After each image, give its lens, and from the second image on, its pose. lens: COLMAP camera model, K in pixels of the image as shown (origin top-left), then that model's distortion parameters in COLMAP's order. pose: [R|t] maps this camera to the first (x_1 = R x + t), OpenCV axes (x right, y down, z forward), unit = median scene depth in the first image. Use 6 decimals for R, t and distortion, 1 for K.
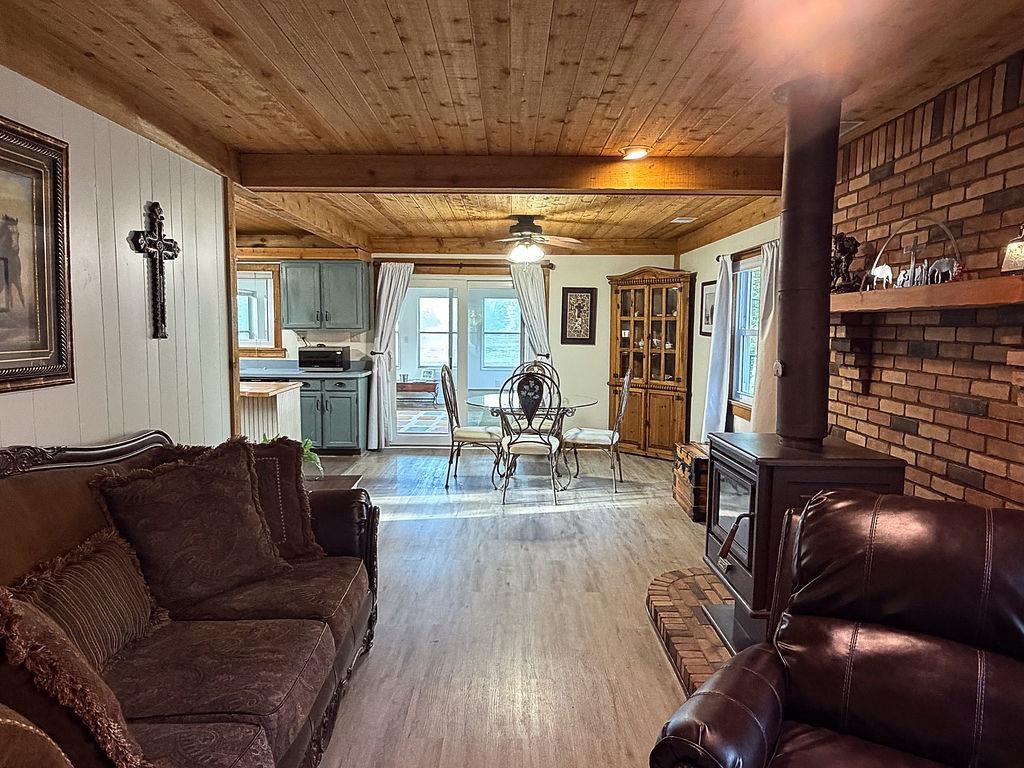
lens RADIAL K [[678.6, 0, 508.1], [0, 678.6, 387.8], [0, 0, 1]] dist [-0.000083, 0.010219]
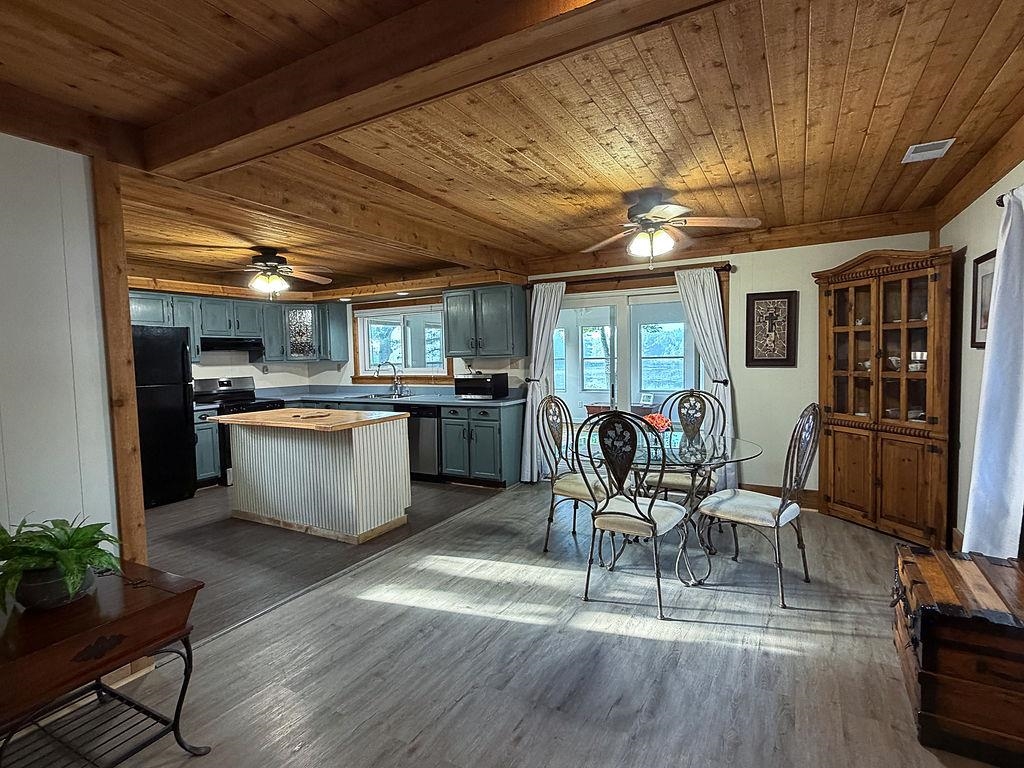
lens RADIAL K [[514.4, 0, 511.3], [0, 514.4, 382.9], [0, 0, 1]] dist [0.009668, -0.001418]
pose [[0.873401, -0.002710, -0.486995, 0.165602], [-0.015855, 0.999296, -0.033996, -0.027744], [0.486744, 0.037413, 0.872743, 0.447820]]
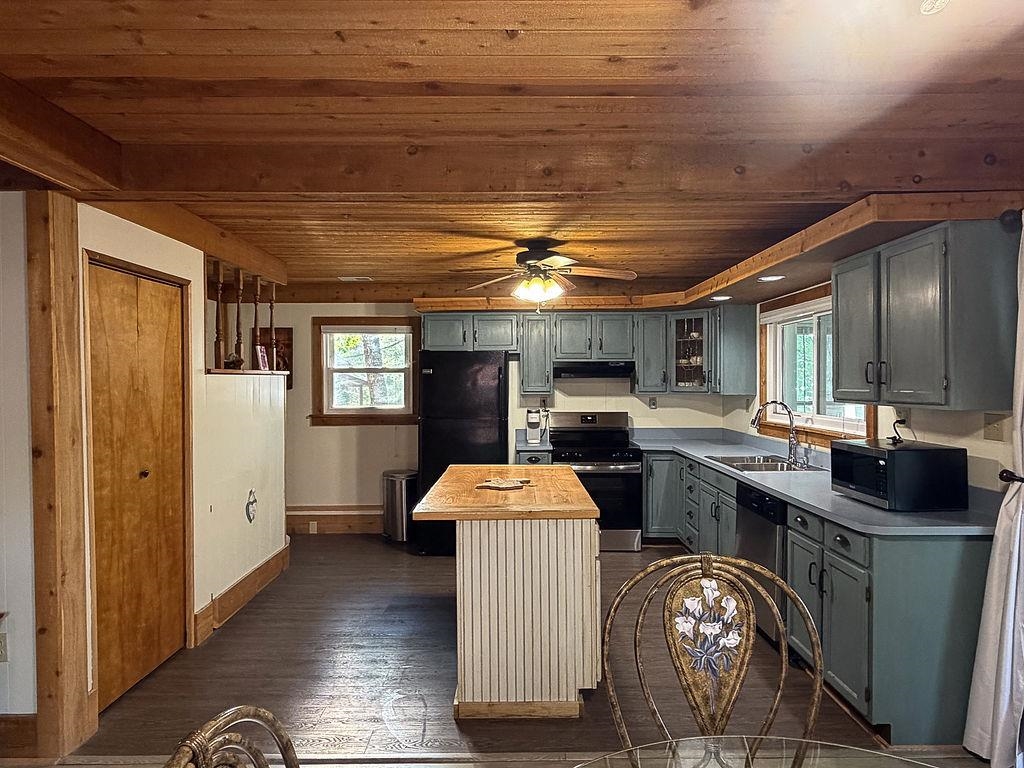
lens RADIAL K [[624.6, 0, 510.3], [0, 624.6, 386.9], [0, 0, 1]] dist [-0.003562, 0.004156]
pose [[0.000044, 0.003047, -0.999995, 0.147535], [-0.090163, 0.995922, 0.003031, -0.093338], [0.995927, 0.090162, 0.000319, 0.931333]]
